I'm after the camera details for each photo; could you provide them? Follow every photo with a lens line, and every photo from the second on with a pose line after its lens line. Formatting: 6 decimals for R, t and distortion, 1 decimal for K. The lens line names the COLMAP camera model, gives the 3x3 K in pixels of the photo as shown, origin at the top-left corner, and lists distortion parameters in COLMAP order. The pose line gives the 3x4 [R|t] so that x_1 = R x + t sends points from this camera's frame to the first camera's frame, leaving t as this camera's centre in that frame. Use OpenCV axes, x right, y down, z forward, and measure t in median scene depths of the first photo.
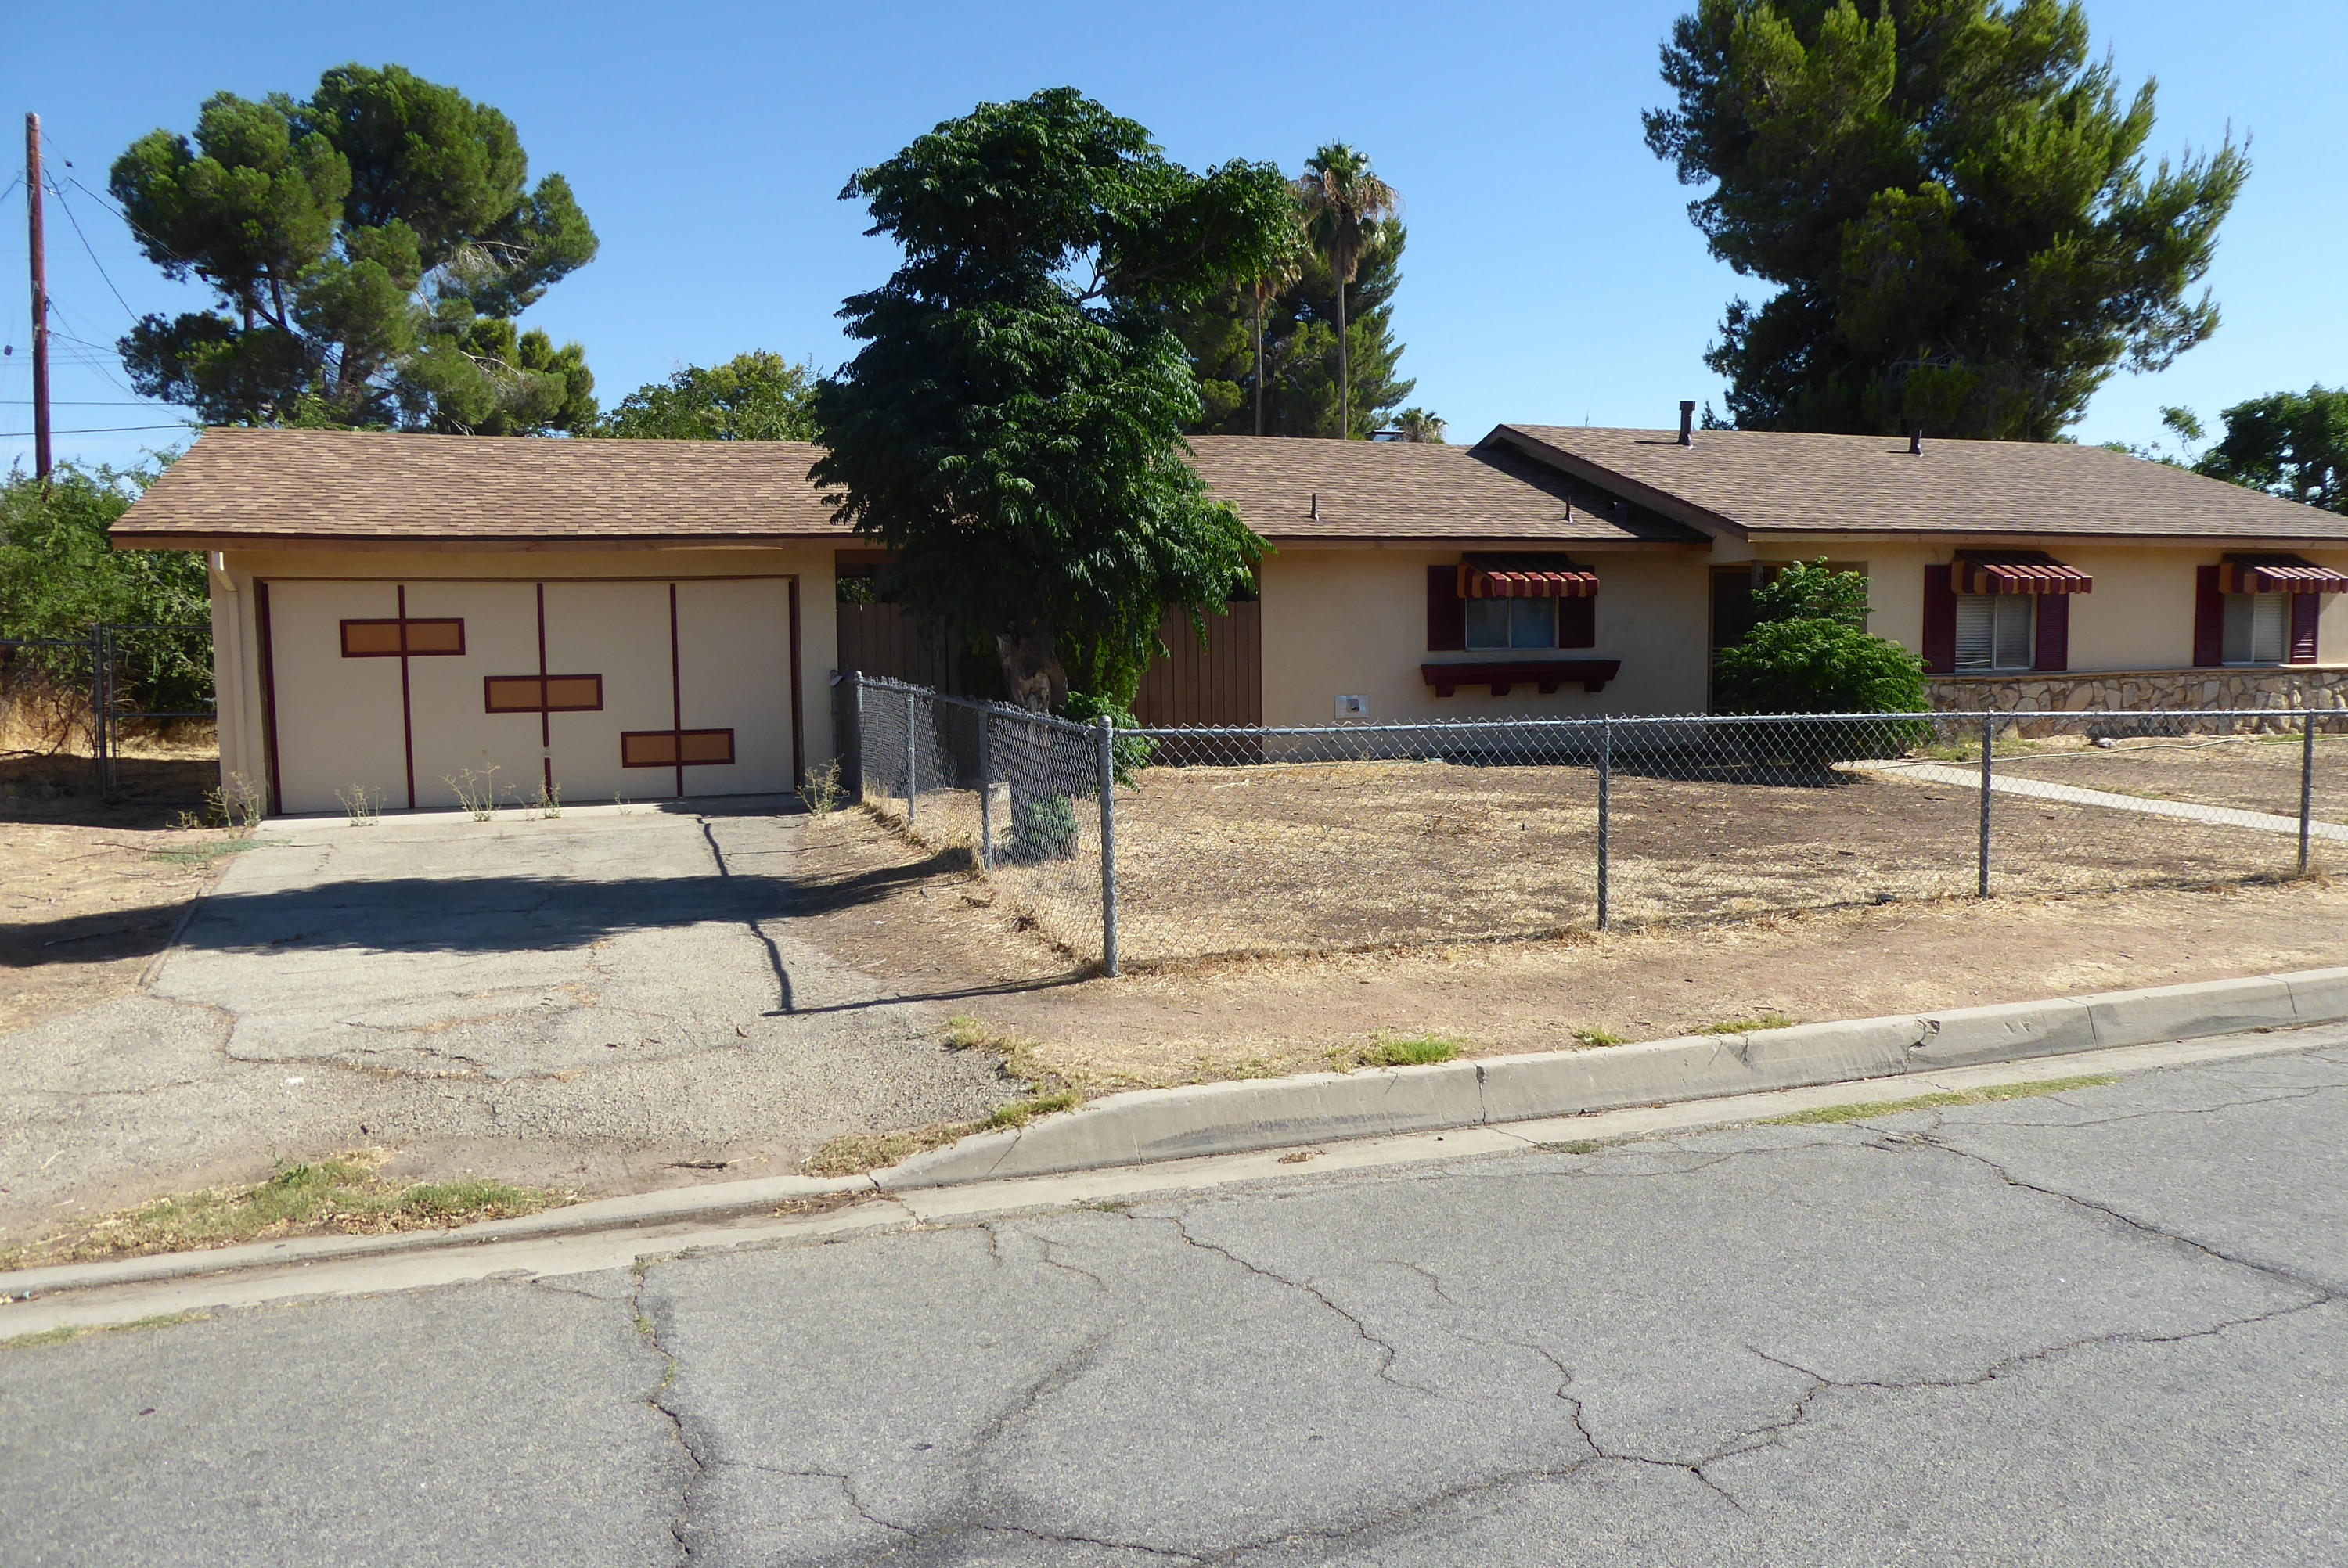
lens RADIAL K [[1731.0, 0, 1174.0], [0, 1731.0, 784.0], [0, 0, 1]] dist [-0.050125, 0.055841]
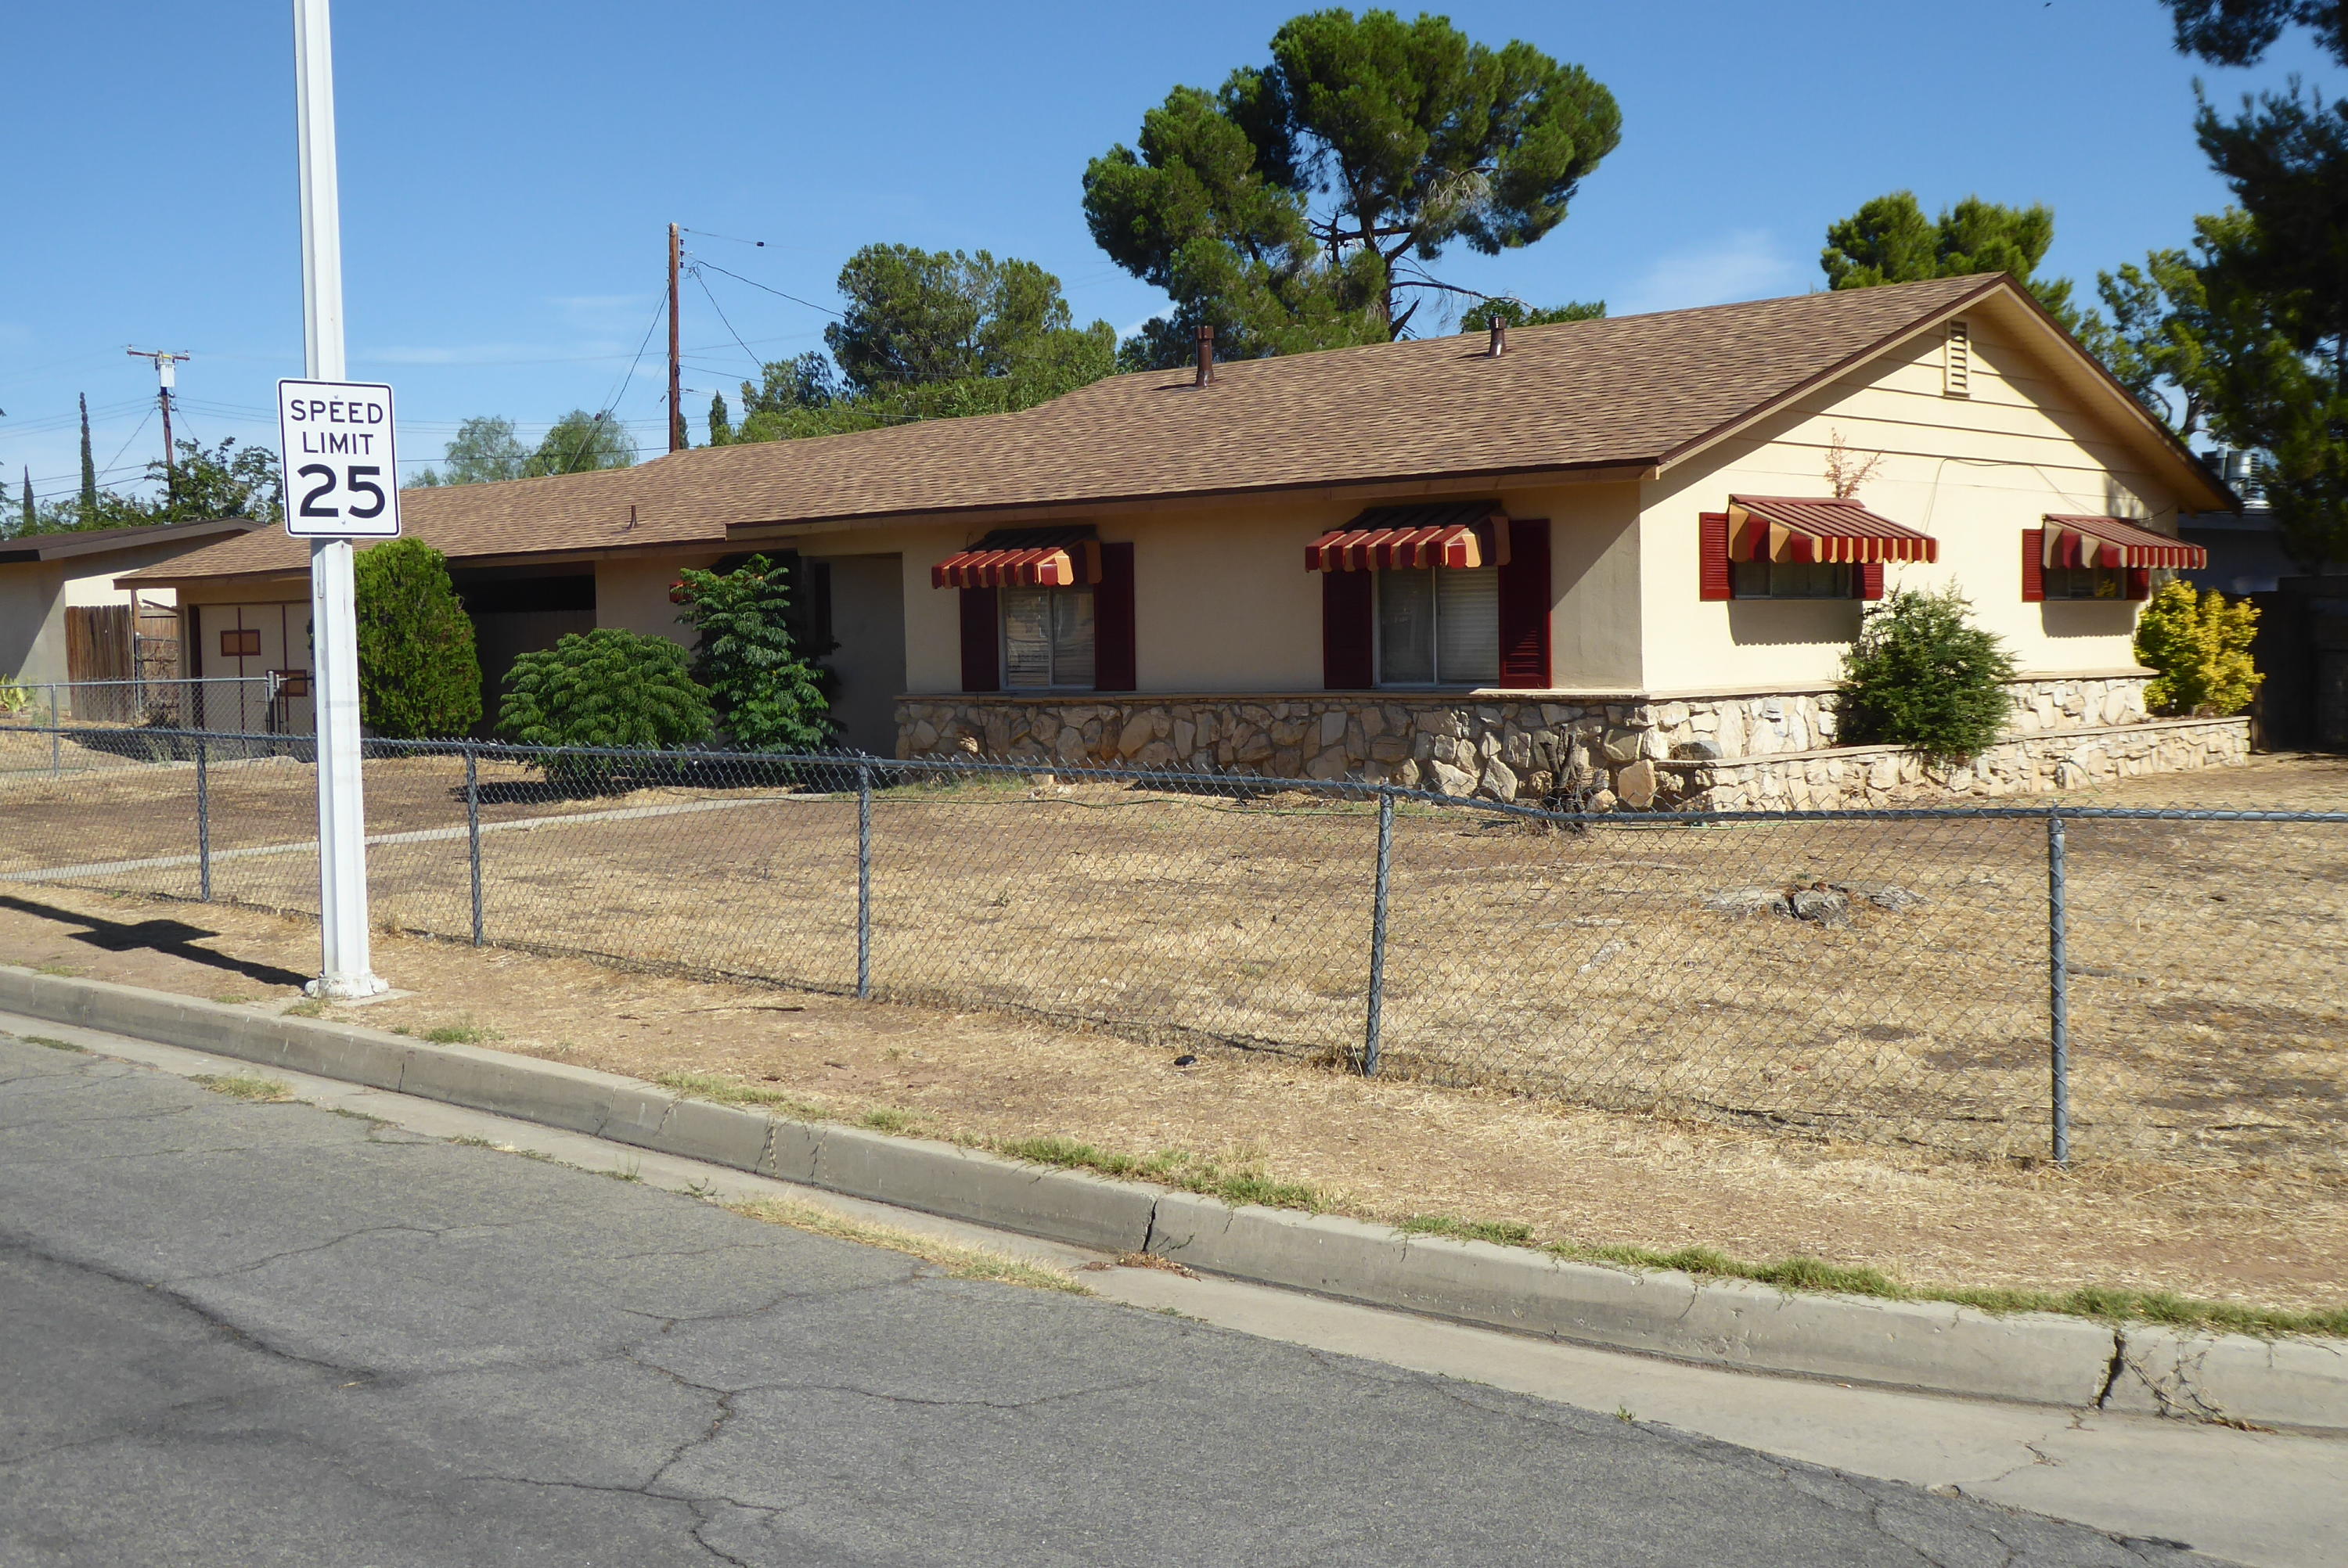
lens RADIAL K [[2618.6, 0, 1186.8], [0, 2618.6, 776.1], [0, 0, 1]] dist [0.041656, -0.139401]
pose [[0.472042, 0.048497, -0.880241, 1.227546], [-0.061870, 0.997846, 0.021798, -0.046728], [0.879402, 0.044171, 0.474026, 0.426541]]
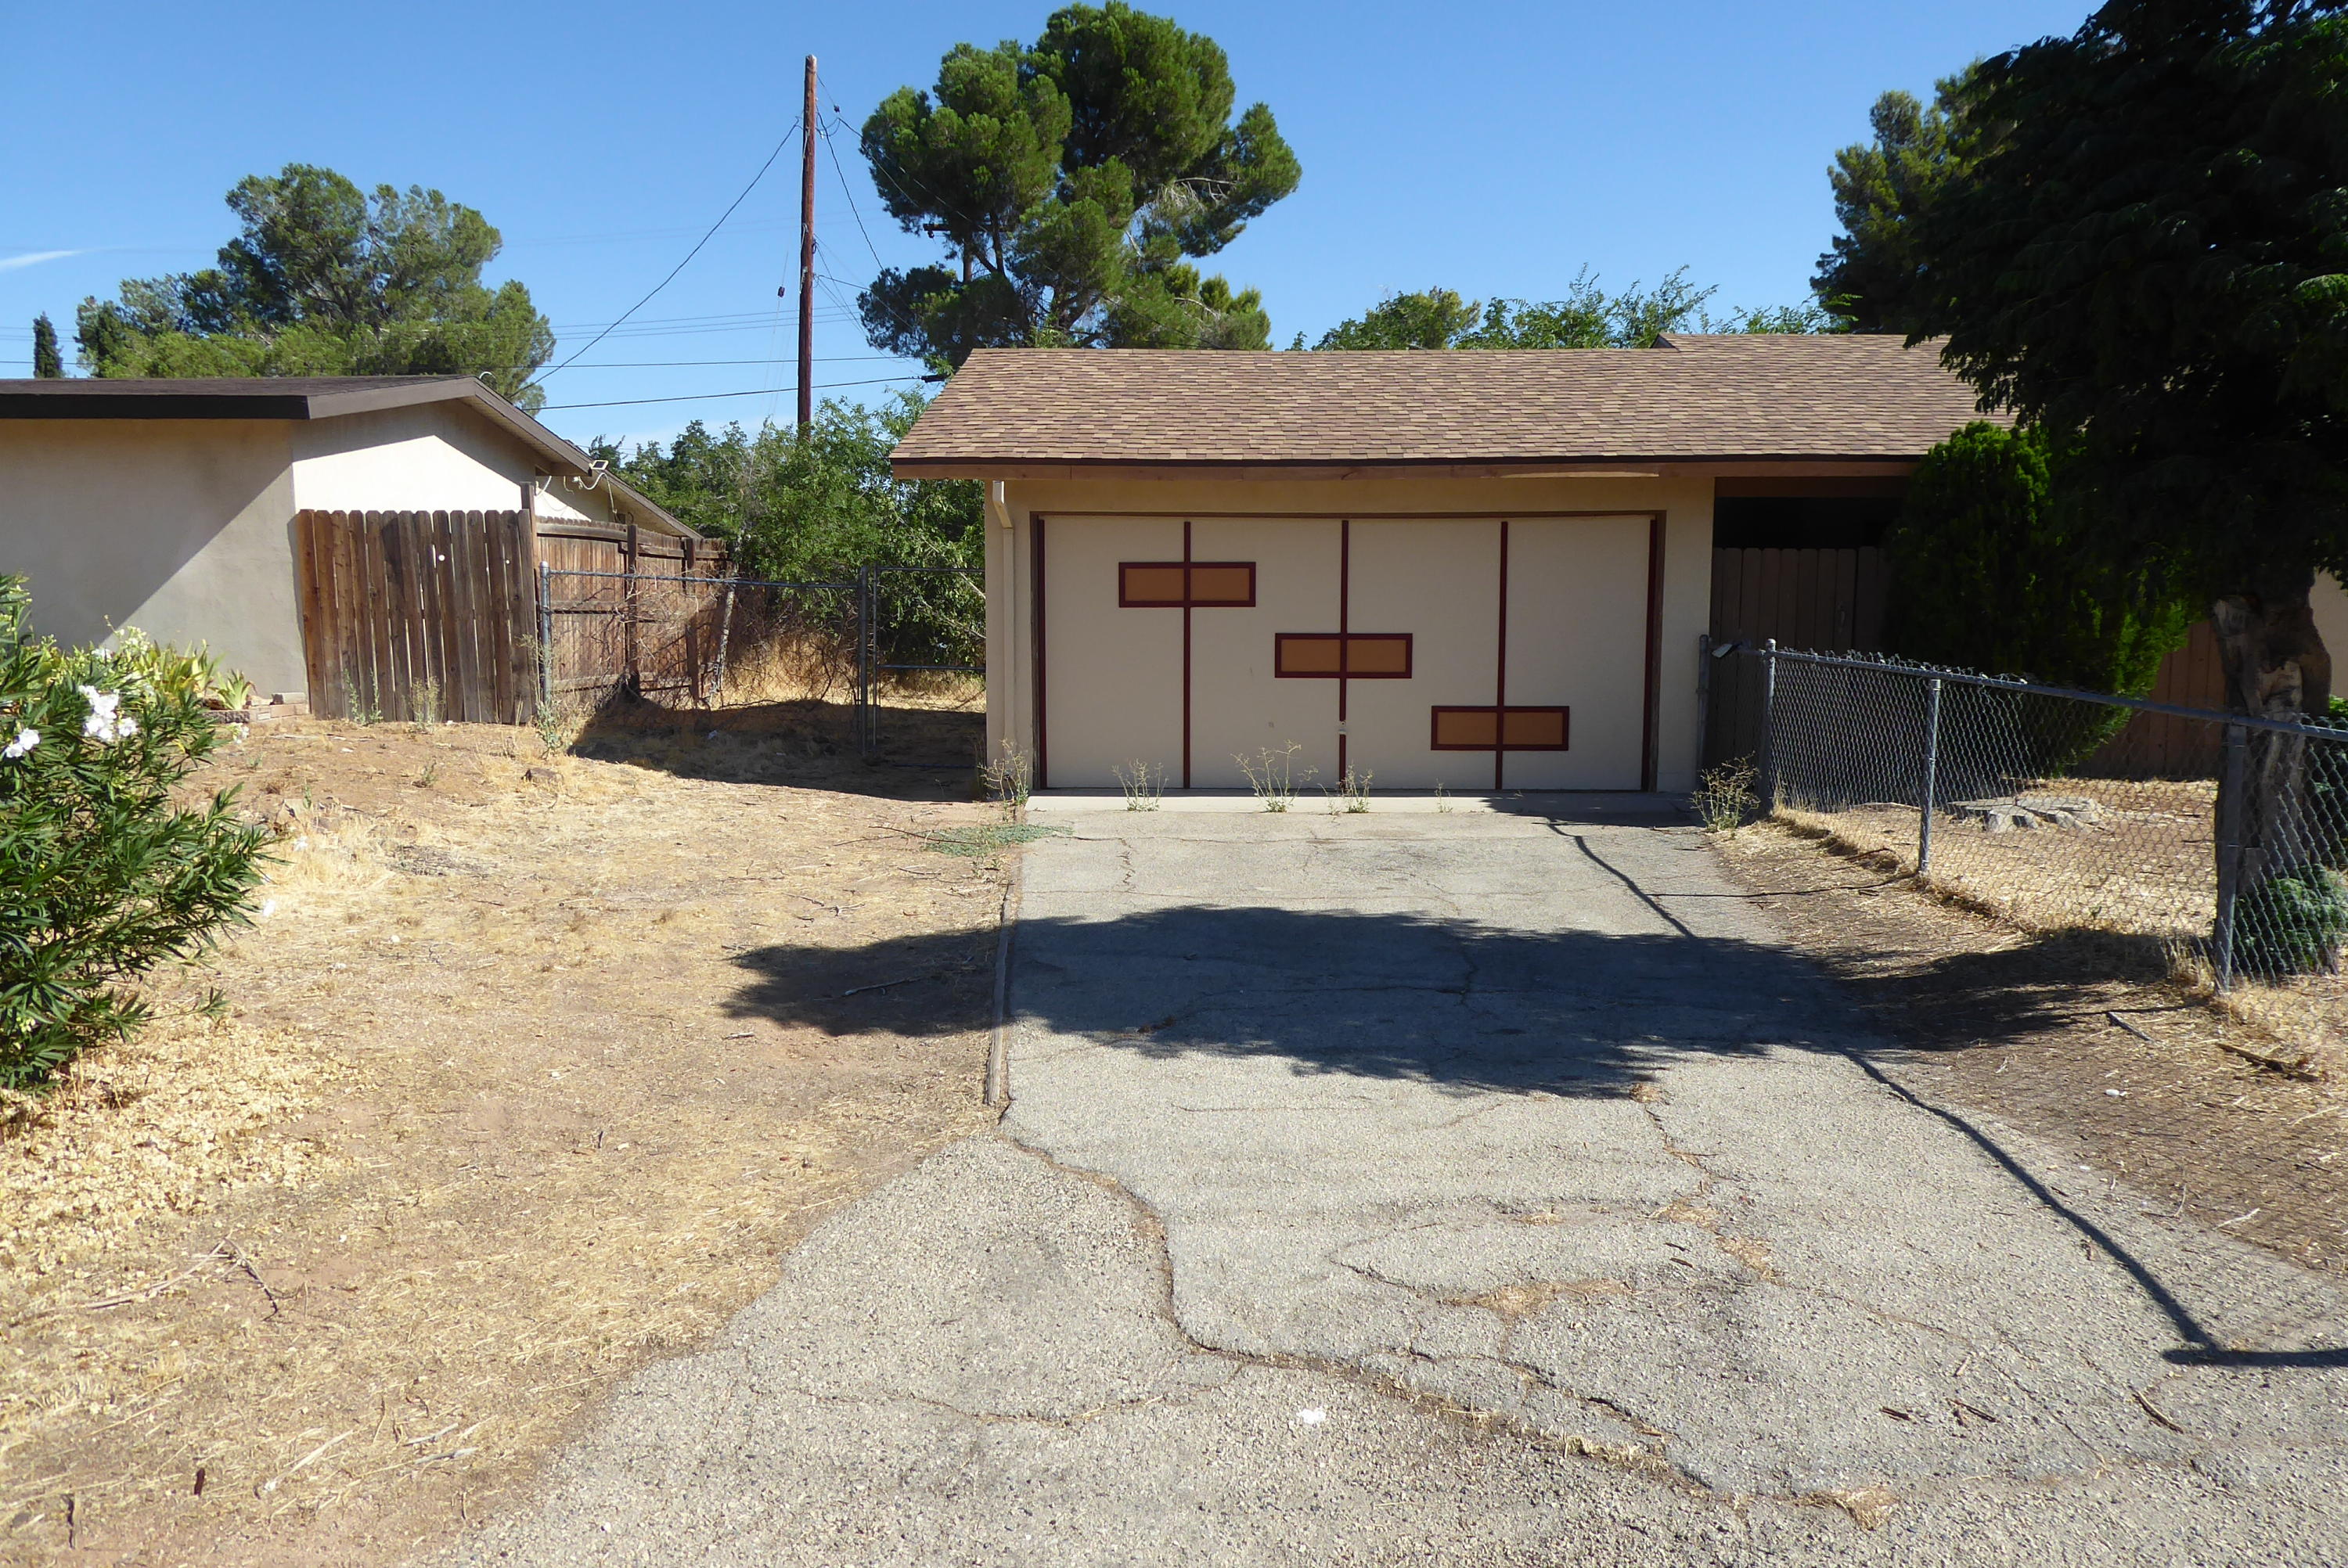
lens RADIAL K [[1704.8, 0, 1098.1], [0, 1704.8, 787.3], [0, 0, 1]] dist [-0.042752, 0.000335]
pose [[0.923374, 0.056054, -0.379786, -0.109368], [-0.044022, 0.998217, 0.040300, -0.011808], [0.381368, -0.020493, 0.924196, 0.139309]]
